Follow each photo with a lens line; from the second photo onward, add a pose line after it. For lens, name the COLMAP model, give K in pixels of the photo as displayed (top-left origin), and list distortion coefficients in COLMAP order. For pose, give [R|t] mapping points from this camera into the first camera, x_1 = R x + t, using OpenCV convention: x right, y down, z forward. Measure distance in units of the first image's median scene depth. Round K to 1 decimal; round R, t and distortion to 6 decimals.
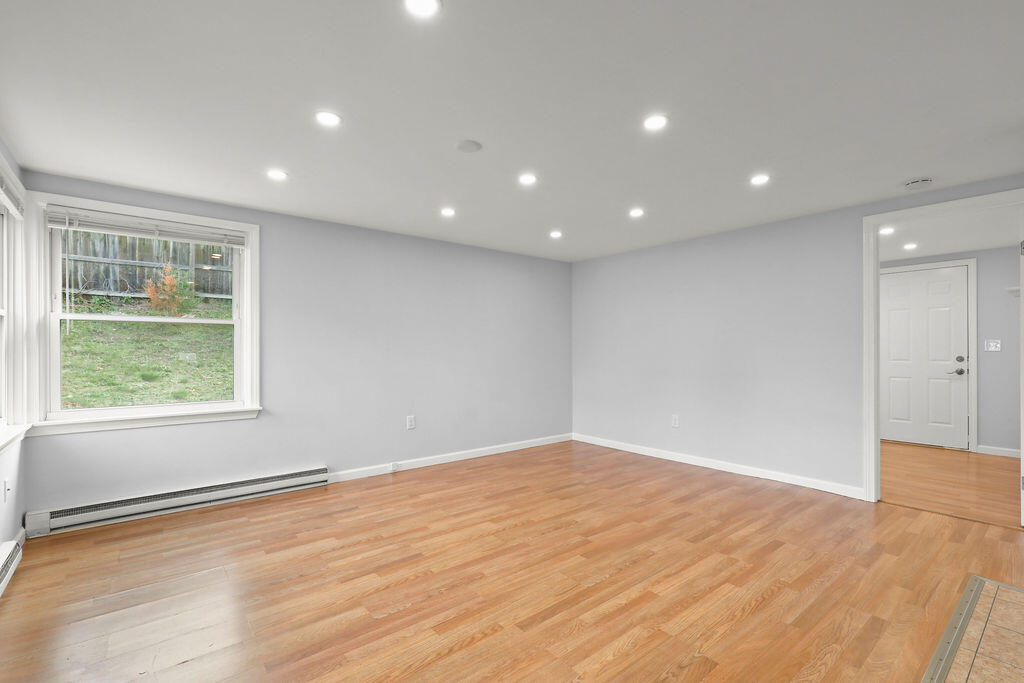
lens RADIAL K [[464.8, 0, 511.7], [0, 464.8, 352.3], [0, 0, 1]] dist [-0.000133, -0.000897]
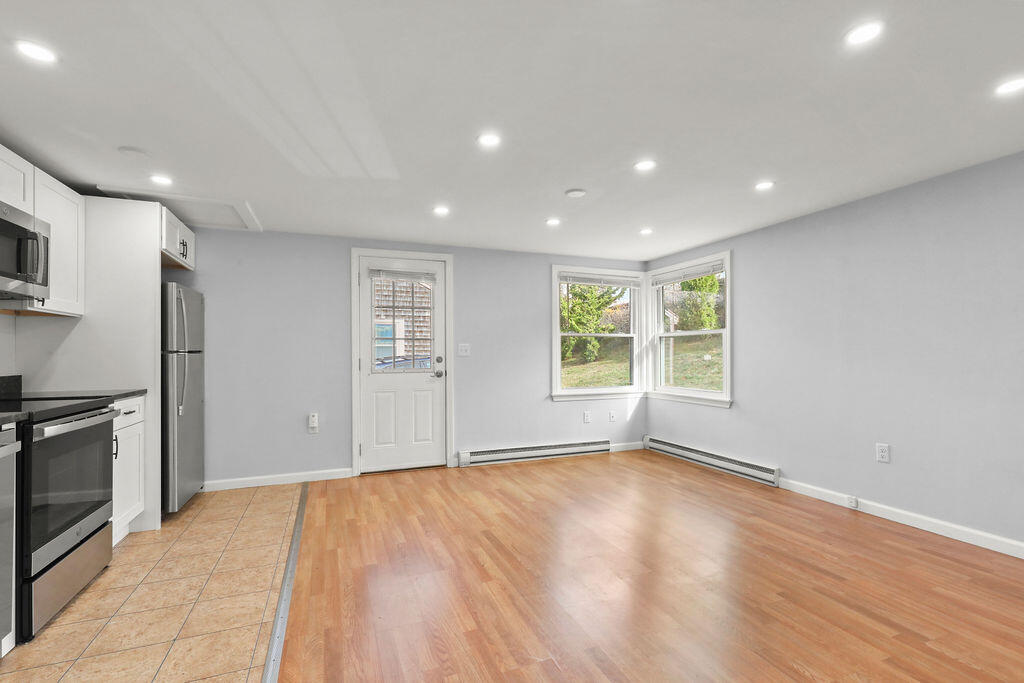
lens RADIAL K [[464.8, 0, 513.3], [0, 464.8, 349.1], [0, 0, 1]] dist [-0.000133, -0.000897]
pose [[-0.300924, -0.006107, -0.953629, 0.970958], [0.001265, 0.999976, -0.006803, -0.008113], [0.953647, -0.003253, -0.300909, 1.017778]]
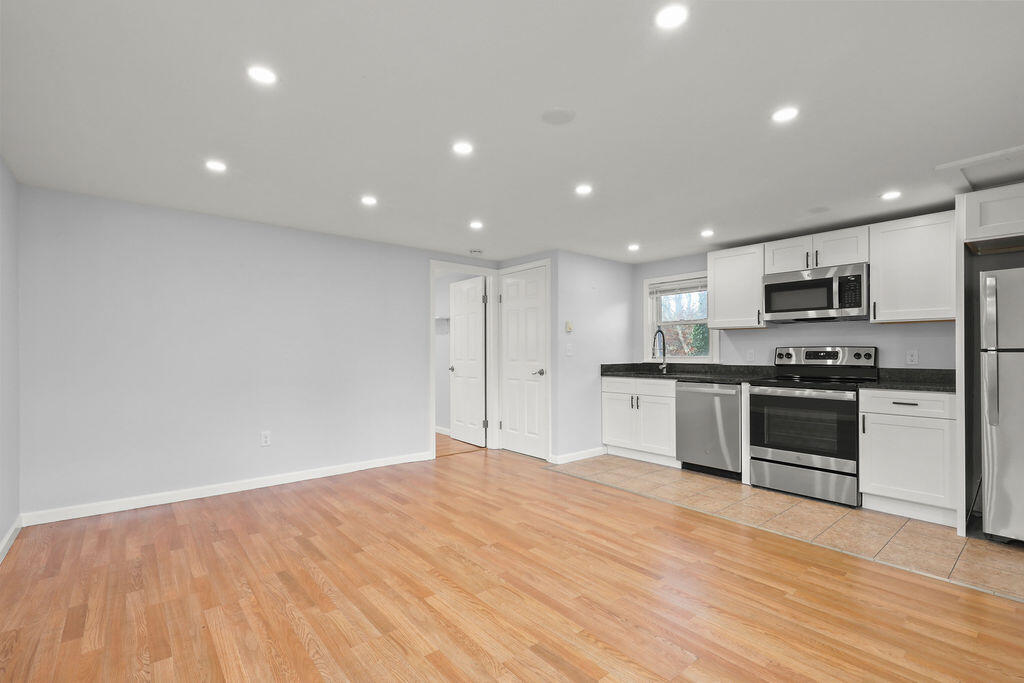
lens RADIAL K [[464.8, 0, 515.9], [0, 464.8, 348.1], [0, 0, 1]] dist [-0.000133, -0.000897]
pose [[-0.026763, 0.010243, 0.999589, -0.790307], [0.002555, 0.999945, -0.010178, -0.007035], [-0.999639, 0.002281, -0.026788, 0.920068]]
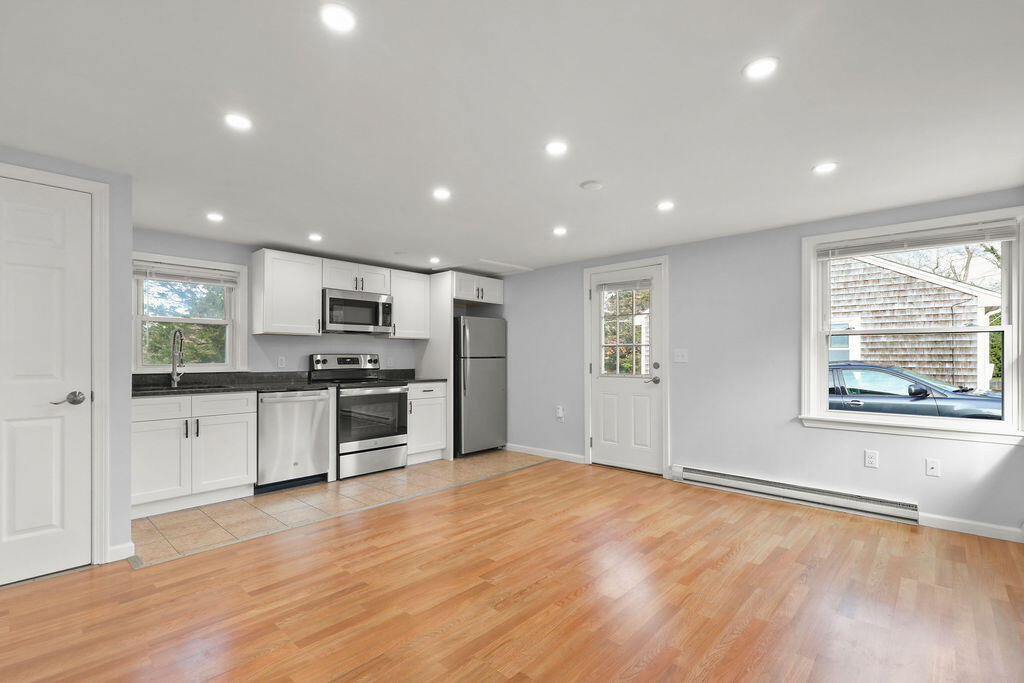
lens RADIAL K [[464.8, 0, 519.0], [0, 464.8, 356.0], [0, 0, 1]] dist [-0.000133, -0.000897]
pose [[-0.987863, 0.000330, -0.155324, 0.221041], [0.000550, 0.999999, -0.001372, -0.013382], [0.155324, -0.001441, -0.987863, 1.766146]]
